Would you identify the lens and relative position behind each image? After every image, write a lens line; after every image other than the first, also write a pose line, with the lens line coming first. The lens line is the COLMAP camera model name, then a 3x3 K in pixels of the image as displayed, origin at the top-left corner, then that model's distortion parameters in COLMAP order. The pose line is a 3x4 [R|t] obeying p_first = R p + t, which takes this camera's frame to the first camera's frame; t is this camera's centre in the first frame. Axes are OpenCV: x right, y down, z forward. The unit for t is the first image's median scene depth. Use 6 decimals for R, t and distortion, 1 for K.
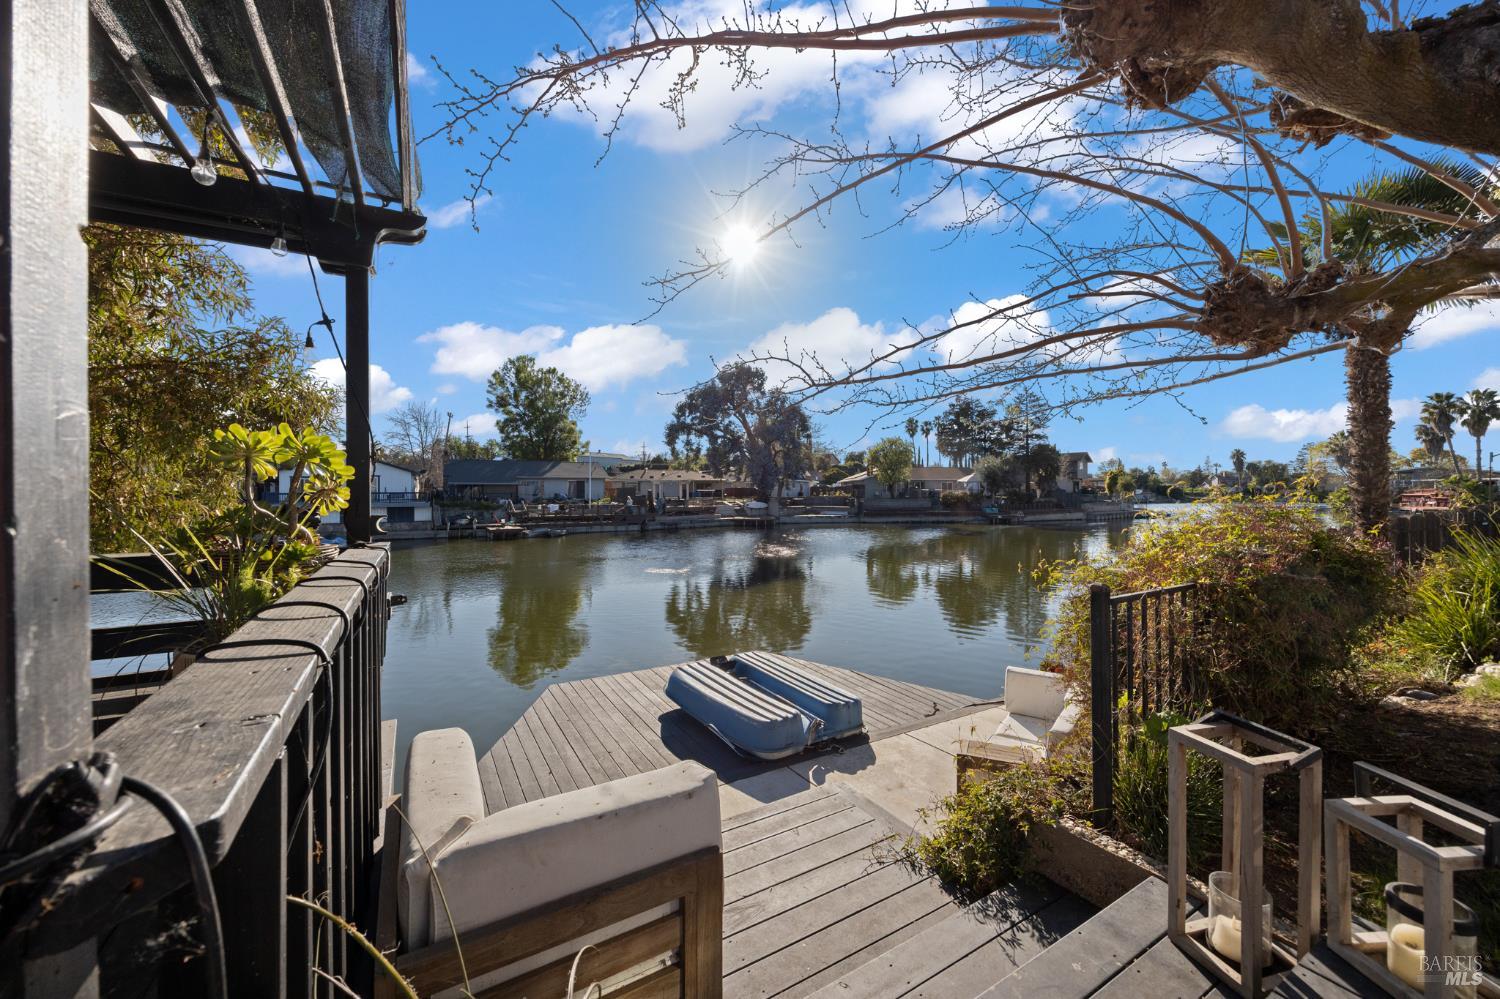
lens RADIAL K [[571.1, 0, 753.9], [0, 571.1, 495.0], [0, 0, 1]] dist [0.000524, 0.000072]
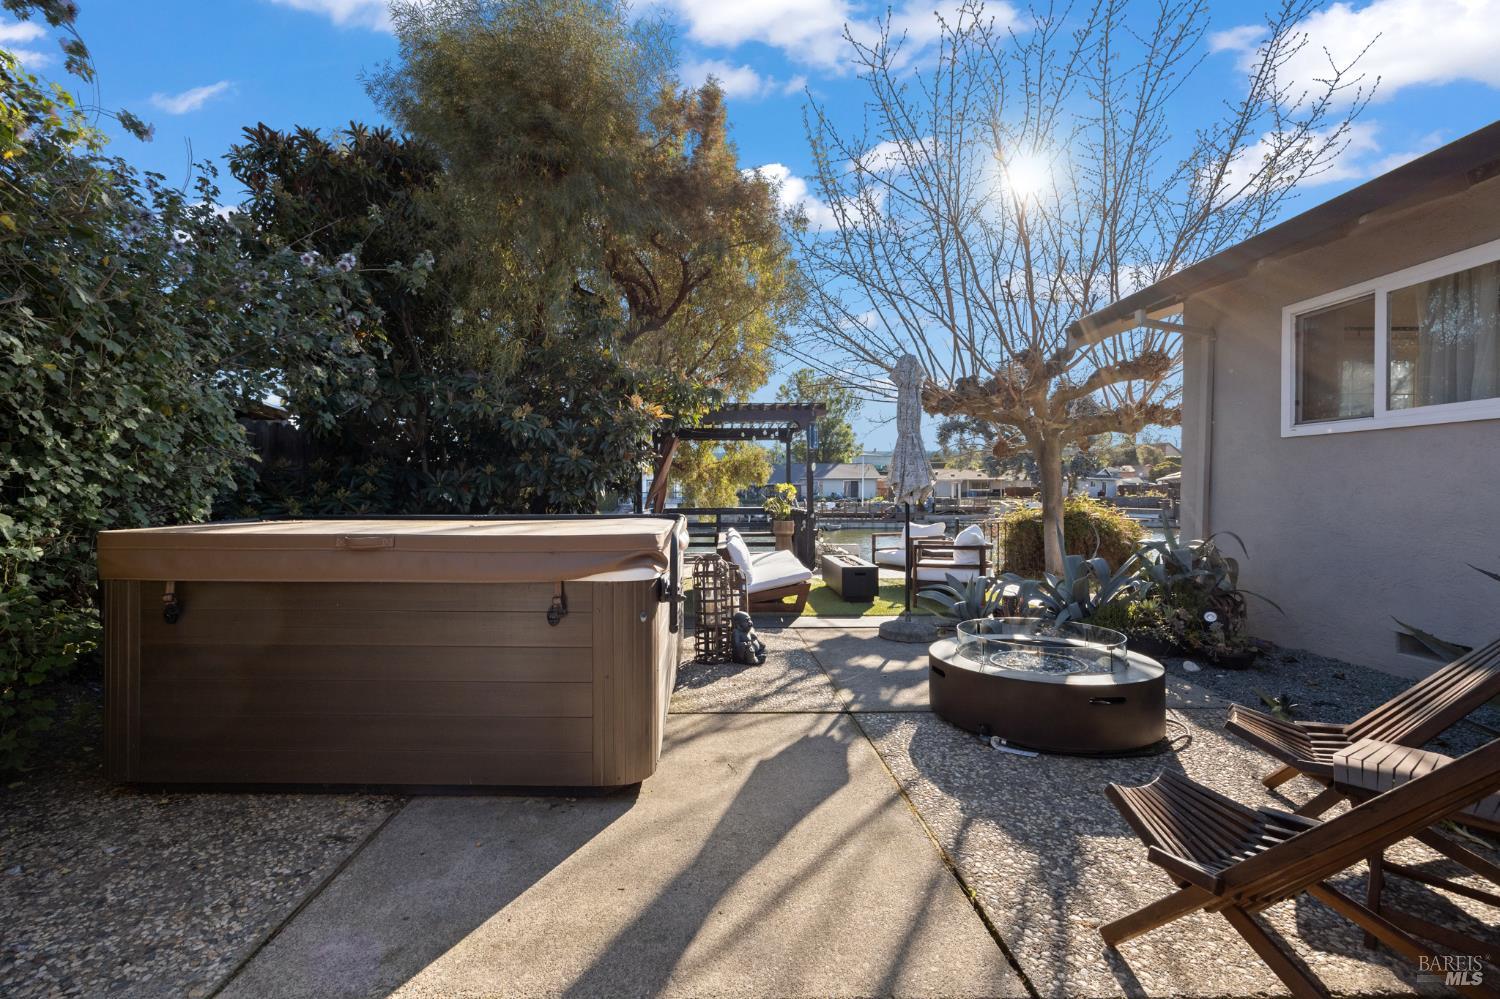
lens RADIAL K [[609.5, 0, 708.3], [0, 609.5, 493.4], [0, 0, 1]] dist [-0.020582, 0.000145]
pose [[0.861049, 0.003673, -0.508509, 0.042419], [-0.004042, 0.999992, 0.000379, -0.000618], [0.508506, 0.001729, 0.861057, -0.127859]]
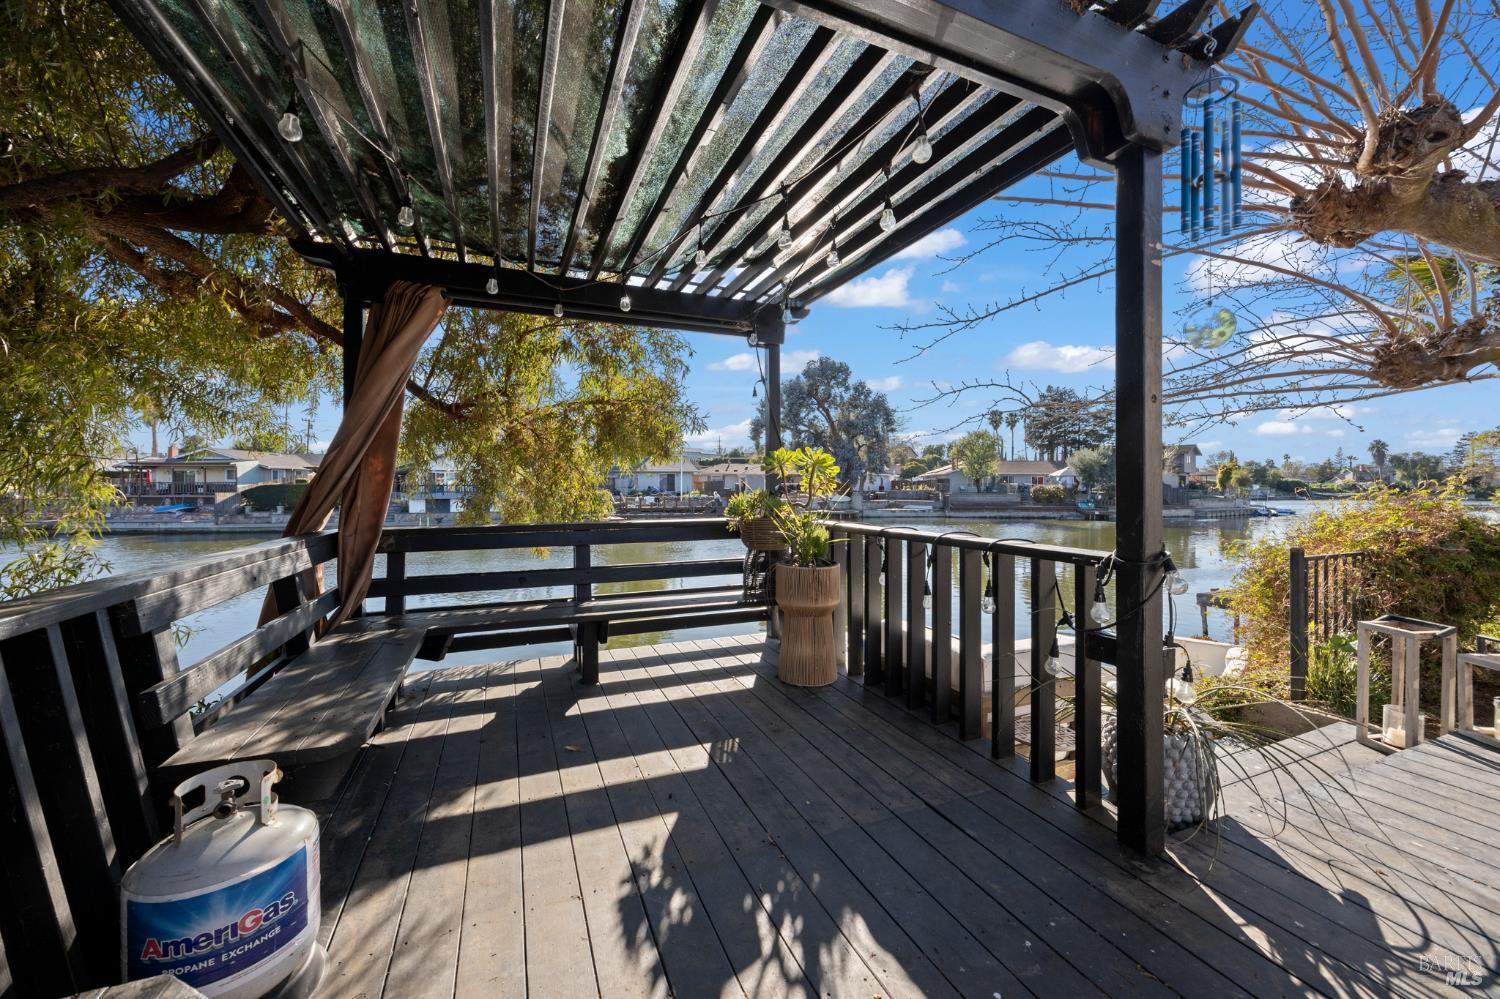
lens RADIAL K [[572.7, 0, 749.2], [0, 572.7, 490.9], [0, 0, 1]] dist [-0.000496, -0.000074]
pose [[0.991659, 0.005358, -0.128775, -0.022811], [-0.004834, 0.999979, 0.004380, 0.000177], [0.128796, -0.003721, 0.991664, -0.024782]]
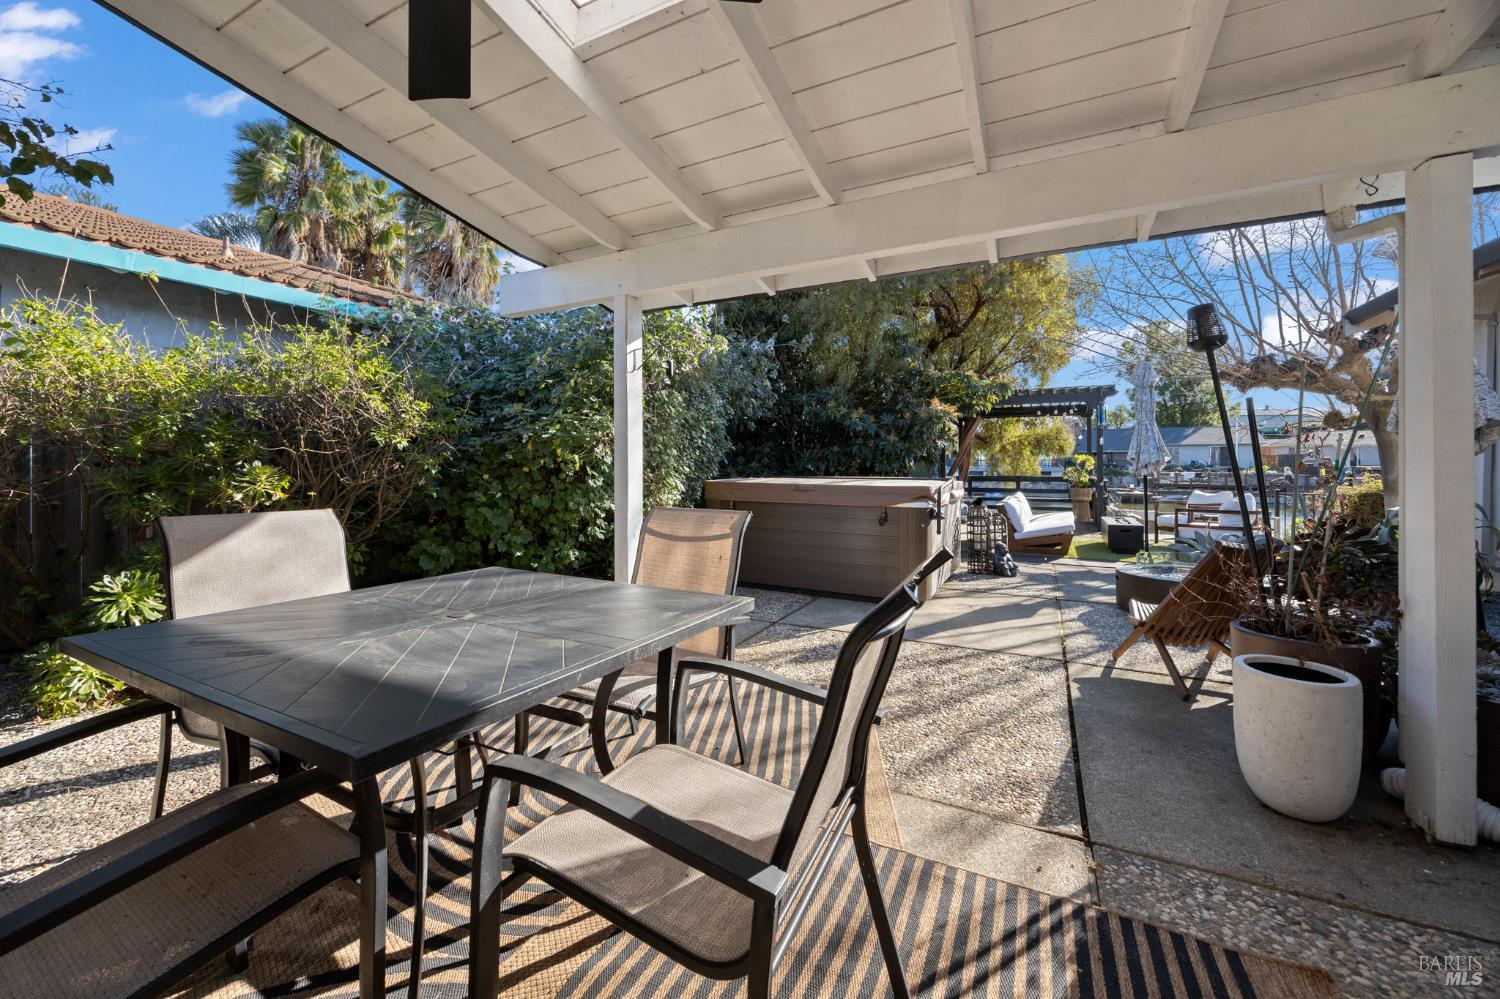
lens RADIAL K [[578.7, 0, 731.6], [0, 578.7, 461.0], [0, 0, 1]] dist [-0.000104, 0.000011]
pose [[0.522574, 0.003558, -0.852586, 0.071352], [-0.003276, 0.999992, 0.002165, -0.001613], [0.852587, 0.001662, 0.522582, -0.158701]]
